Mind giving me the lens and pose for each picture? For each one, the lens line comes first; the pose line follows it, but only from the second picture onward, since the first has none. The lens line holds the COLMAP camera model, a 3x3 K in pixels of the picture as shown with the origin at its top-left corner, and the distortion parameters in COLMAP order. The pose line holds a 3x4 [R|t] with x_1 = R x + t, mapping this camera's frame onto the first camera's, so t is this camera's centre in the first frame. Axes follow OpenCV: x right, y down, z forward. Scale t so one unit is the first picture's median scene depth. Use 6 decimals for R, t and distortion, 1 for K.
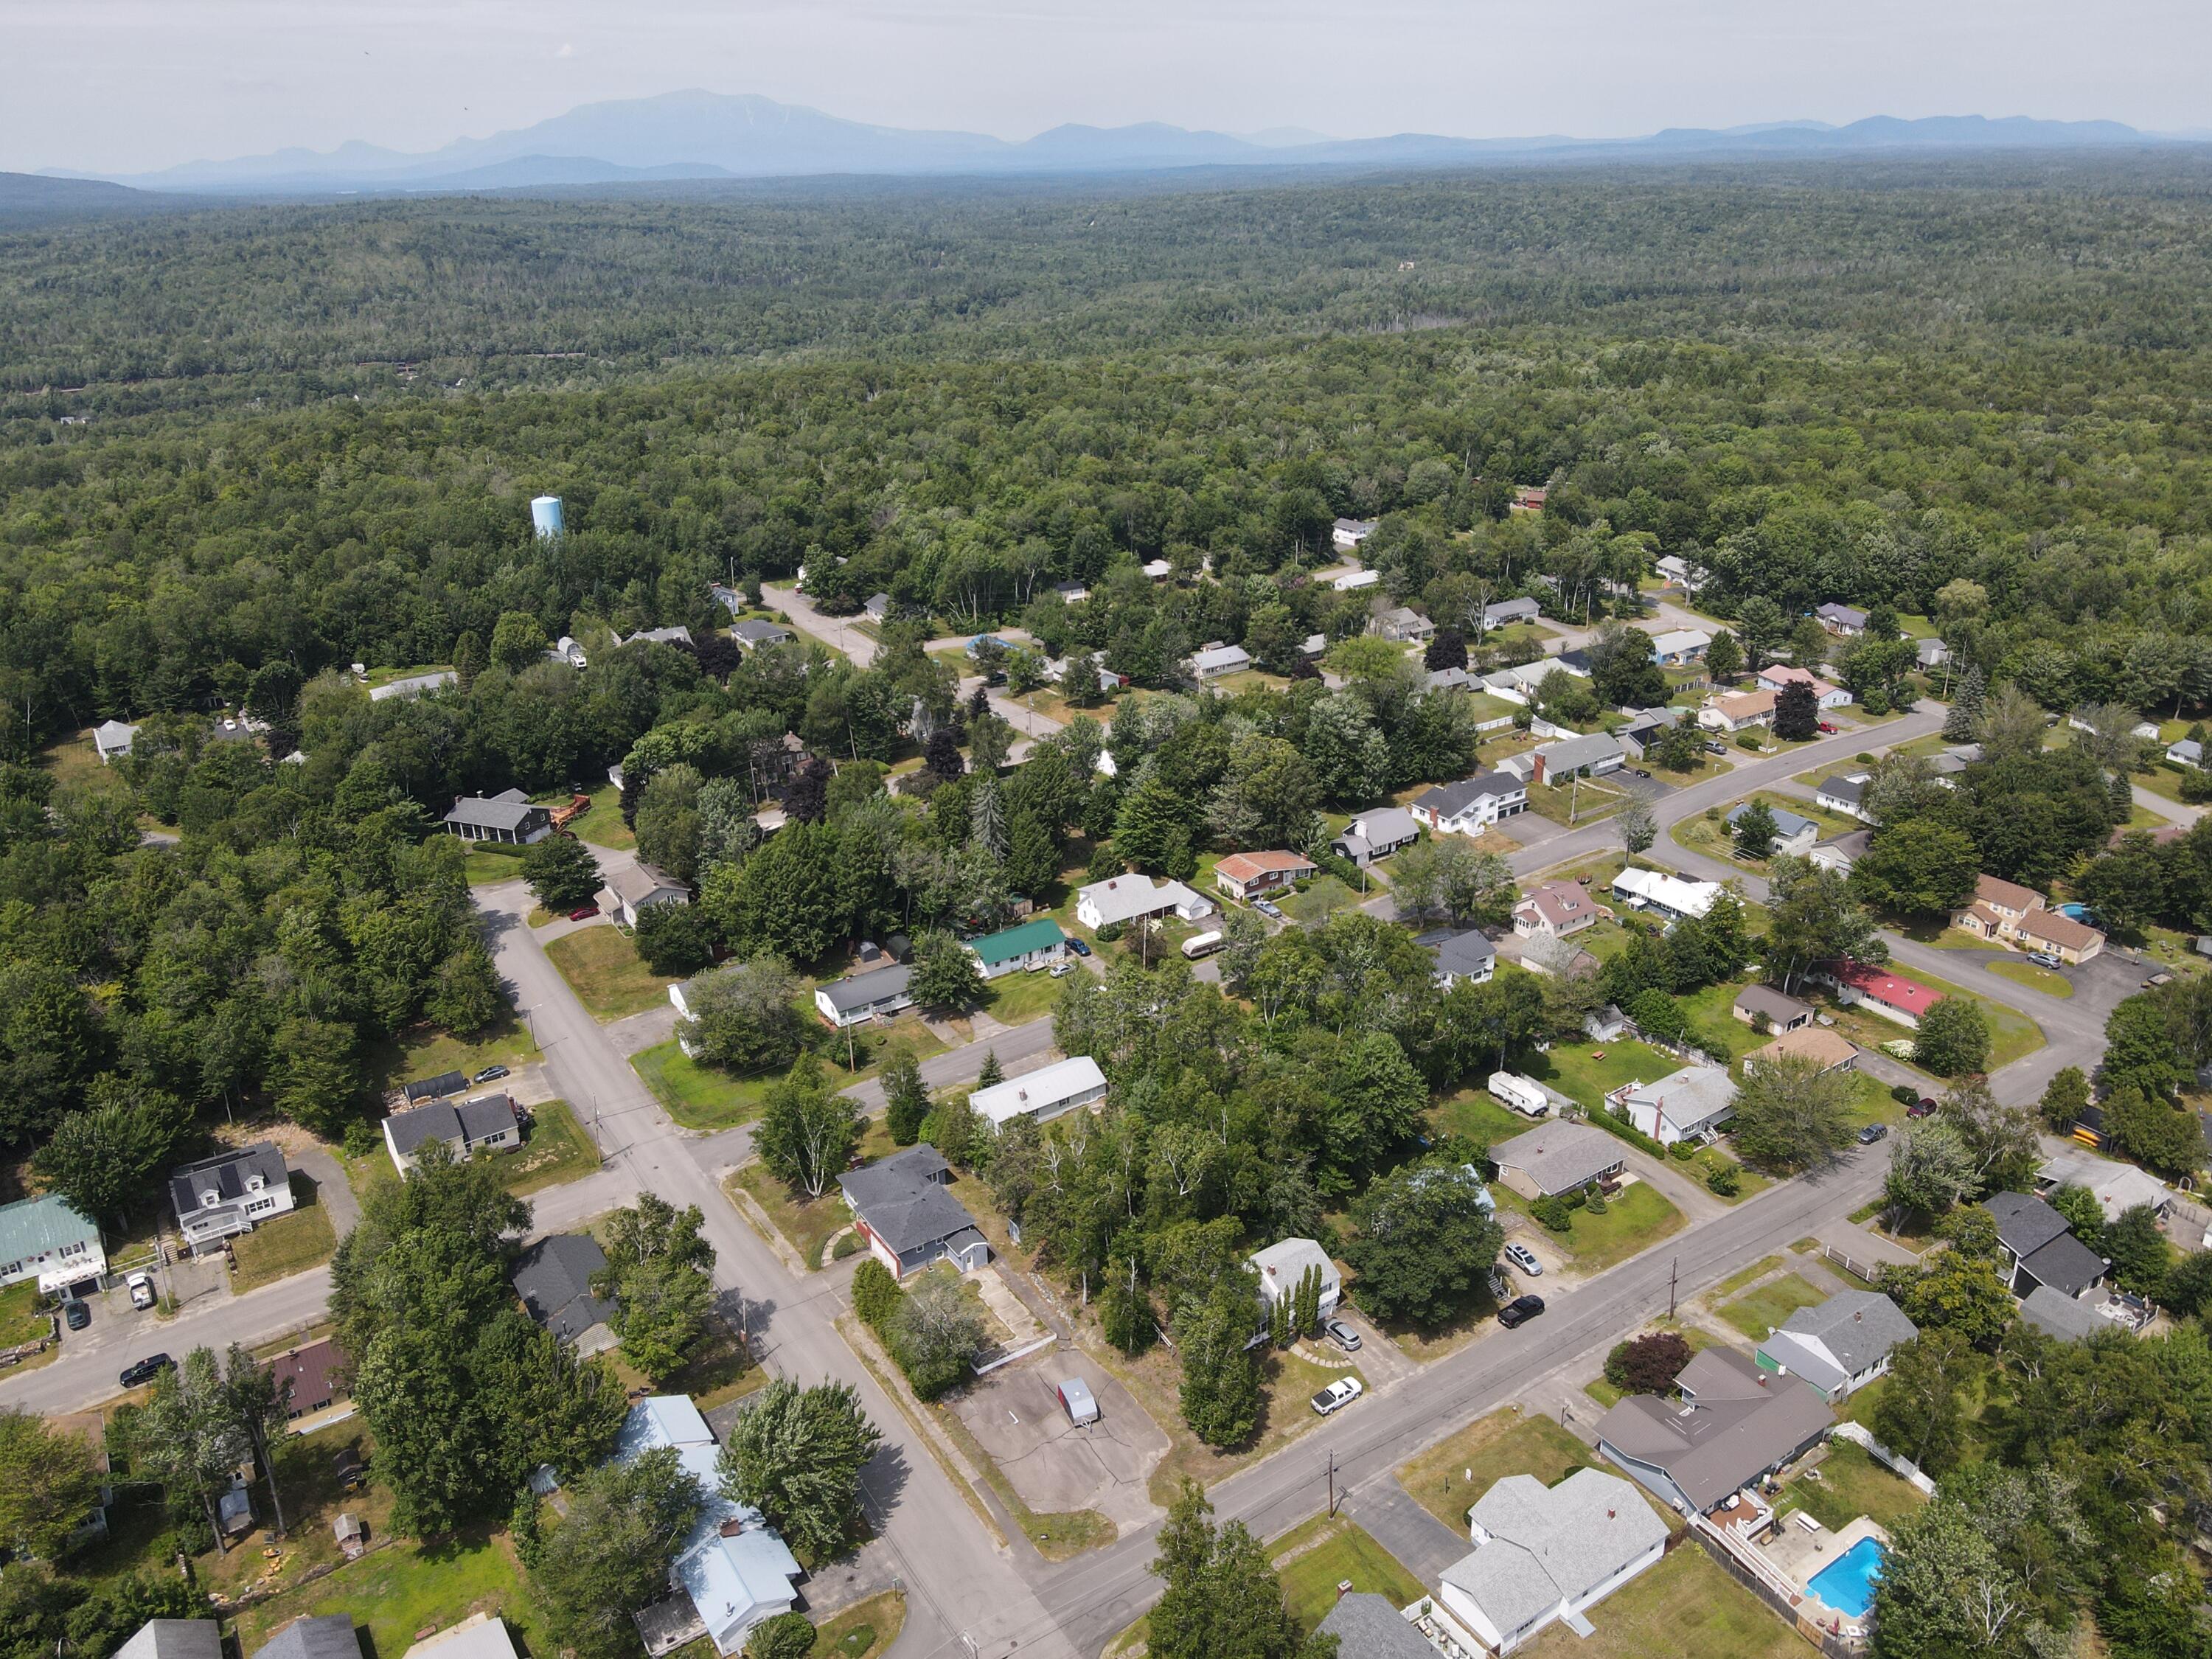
lens RADIAL K [[1626.3, 0, 1105.5], [0, 1626.3, 817.4], [0, 0, 1]] dist [-0.011429, 0.049646]
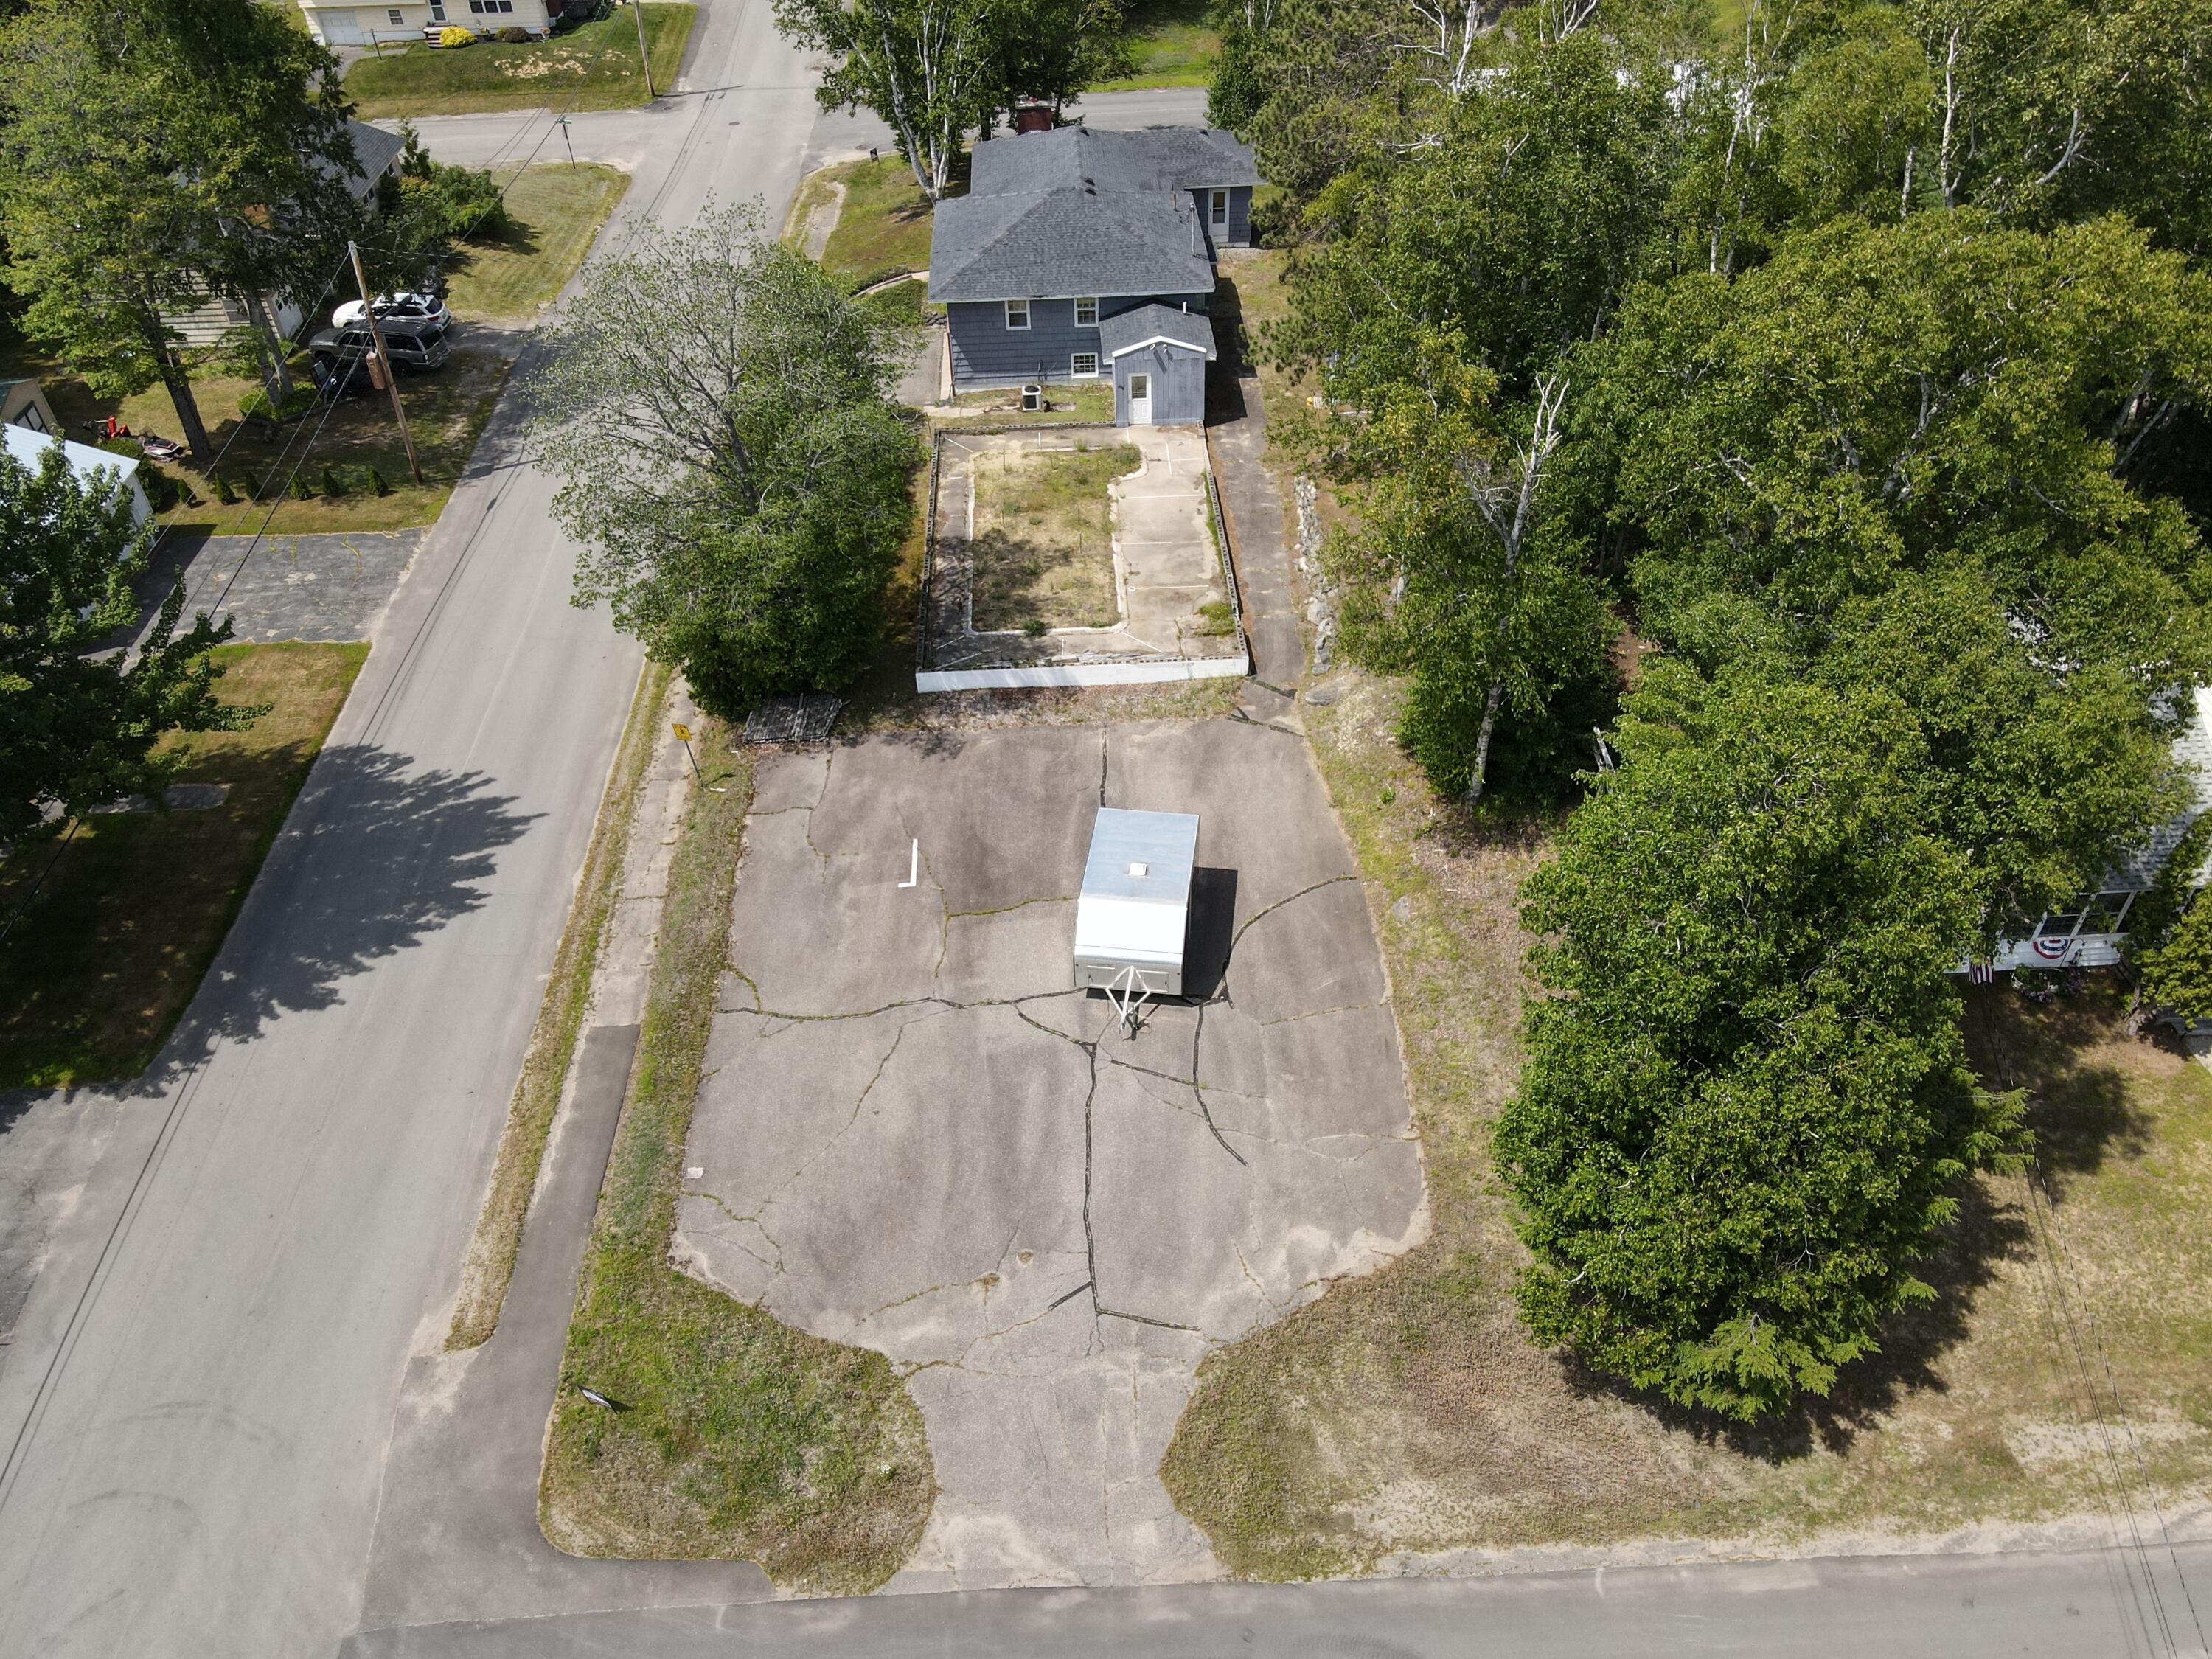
lens RADIAL K [[1626.3, 0, 1105.5], [0, 1626.3, 817.4], [0, 0, 1]] dist [-0.011429, 0.049646]
pose [[0.856321, 0.340576, -0.388231, 0.052749], [-0.191901, 0.907749, 0.373048, 0.202513], [0.479468, -0.244947, 0.842681, 0.622508]]
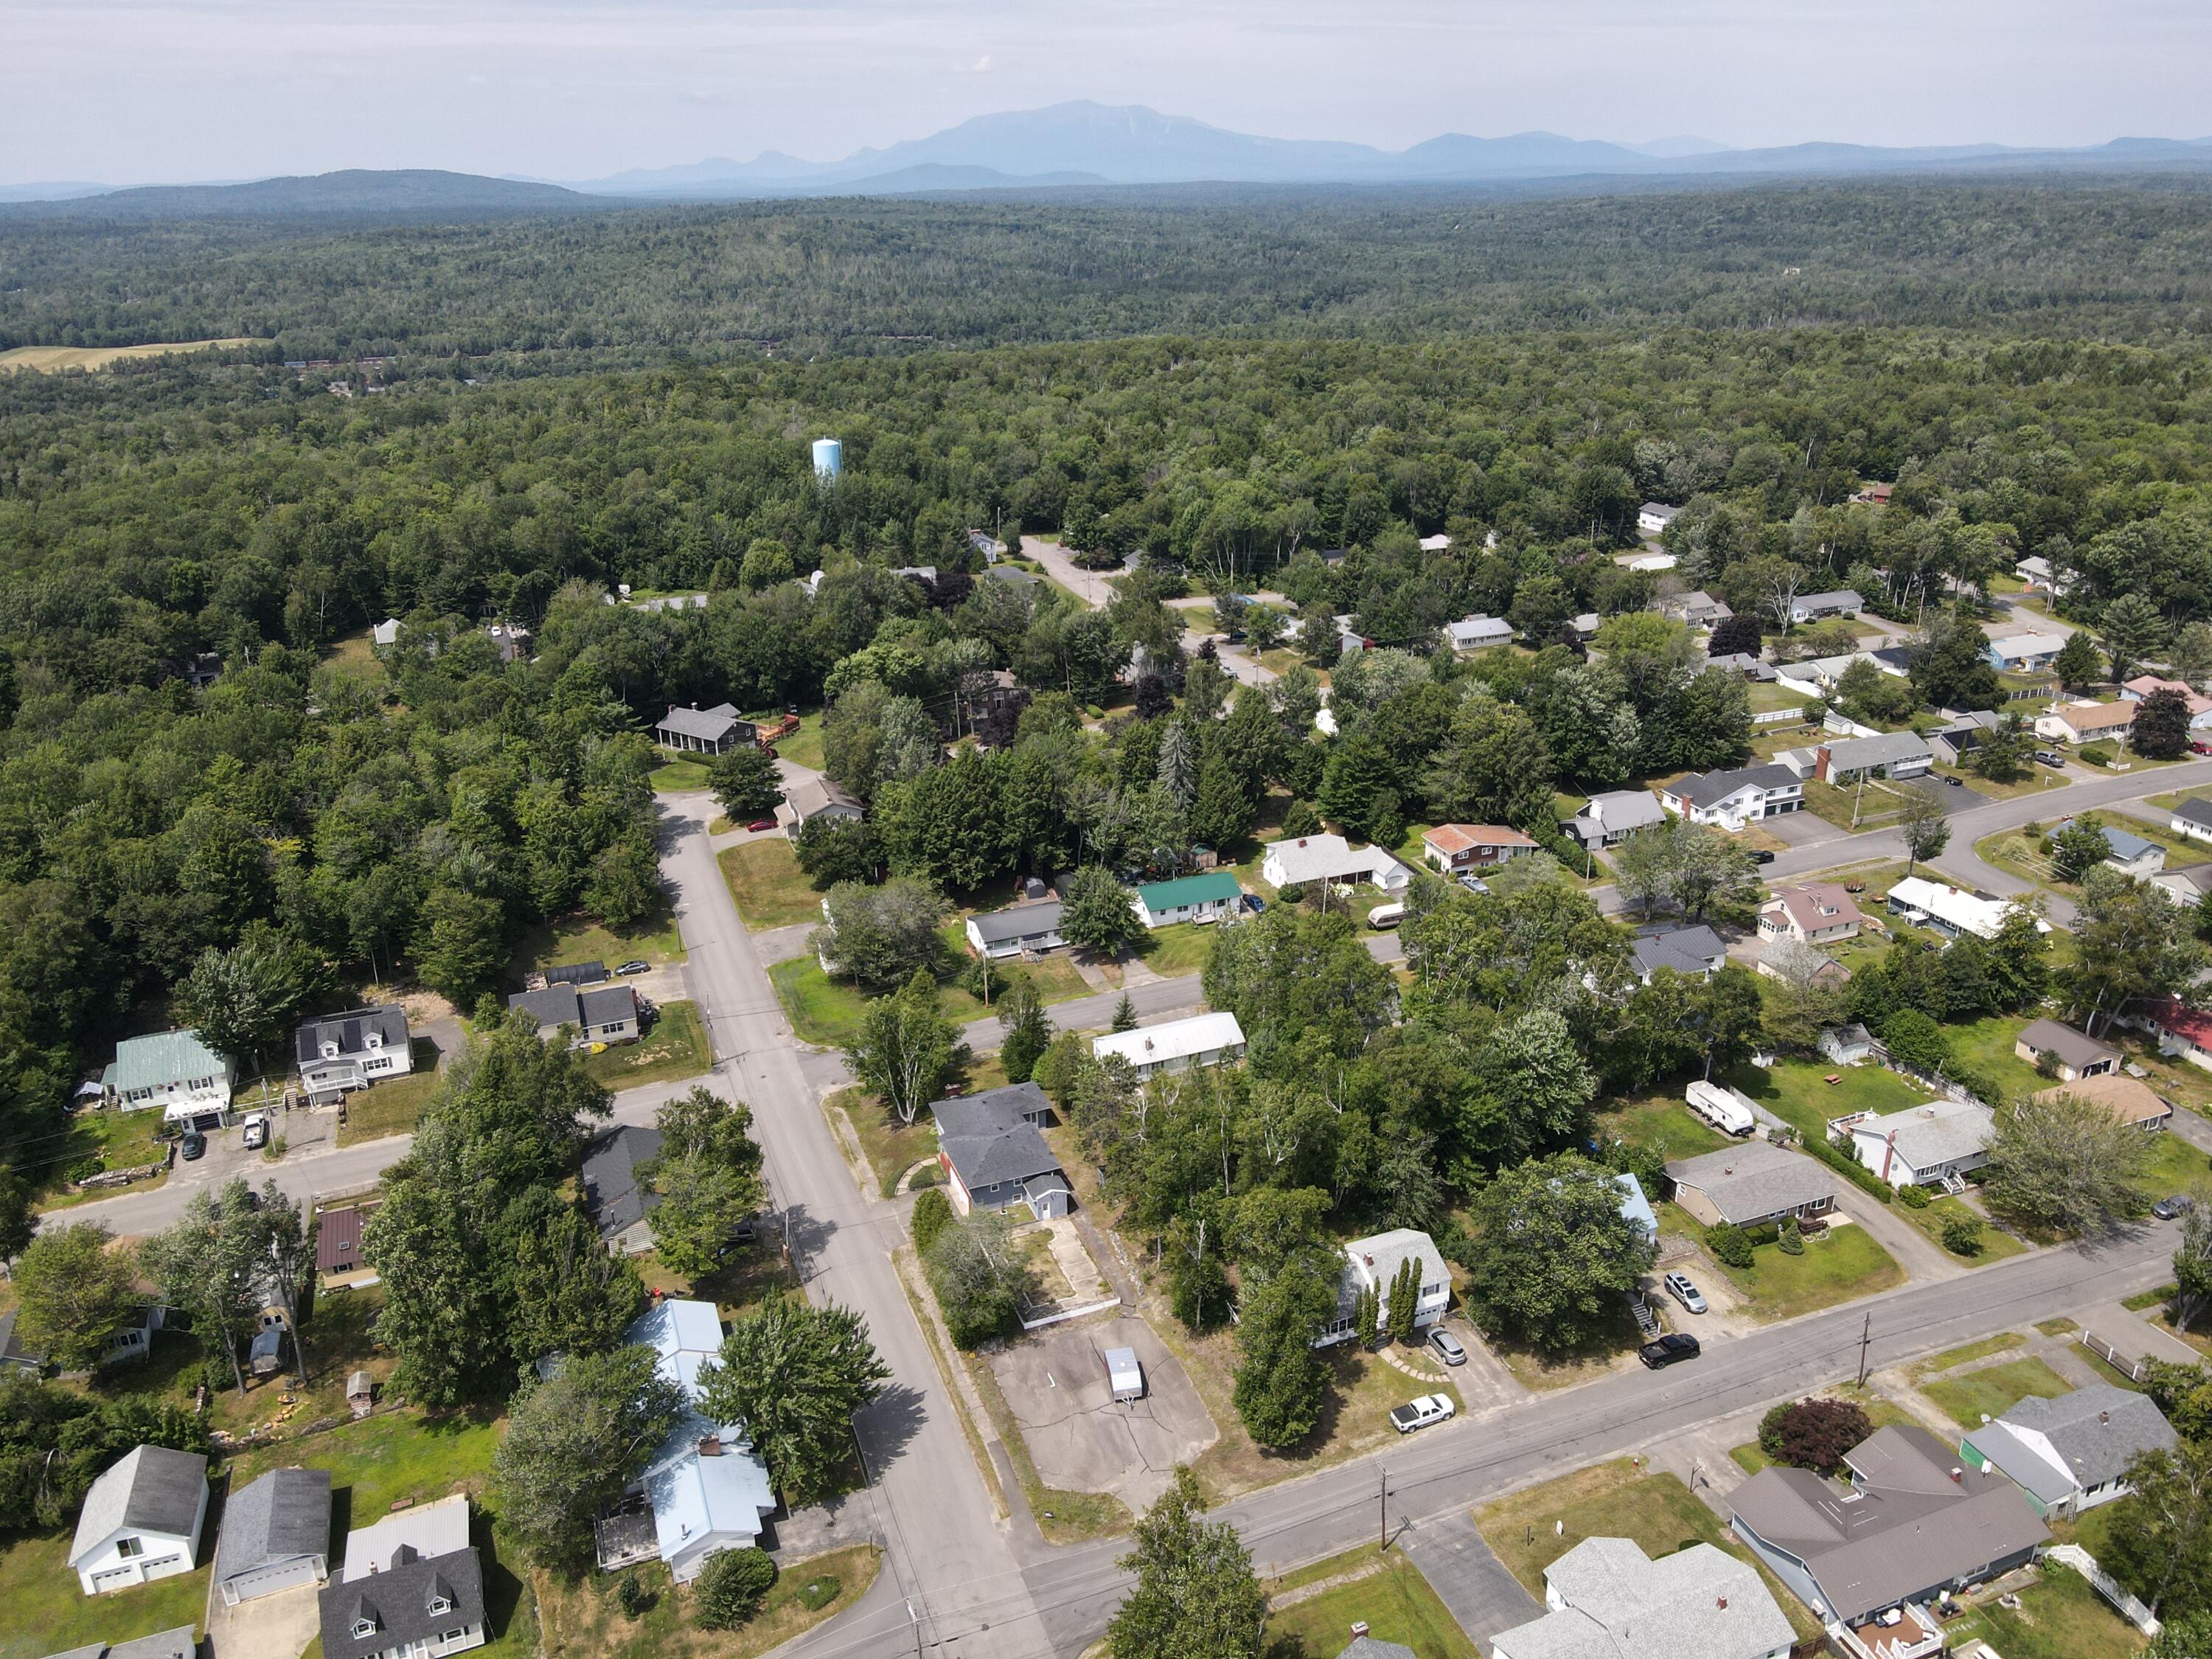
lens RADIAL K [[1626.3, 0, 1105.5], [0, 1626.3, 817.4], [0, 0, 1]] dist [-0.011429, 0.049646]
pose [[0.977147, 0.083683, -0.195400, 0.094458], [-0.084807, 0.996394, 0.002618, 0.043906], [0.194914, 0.014013, 0.980720, 0.098438]]
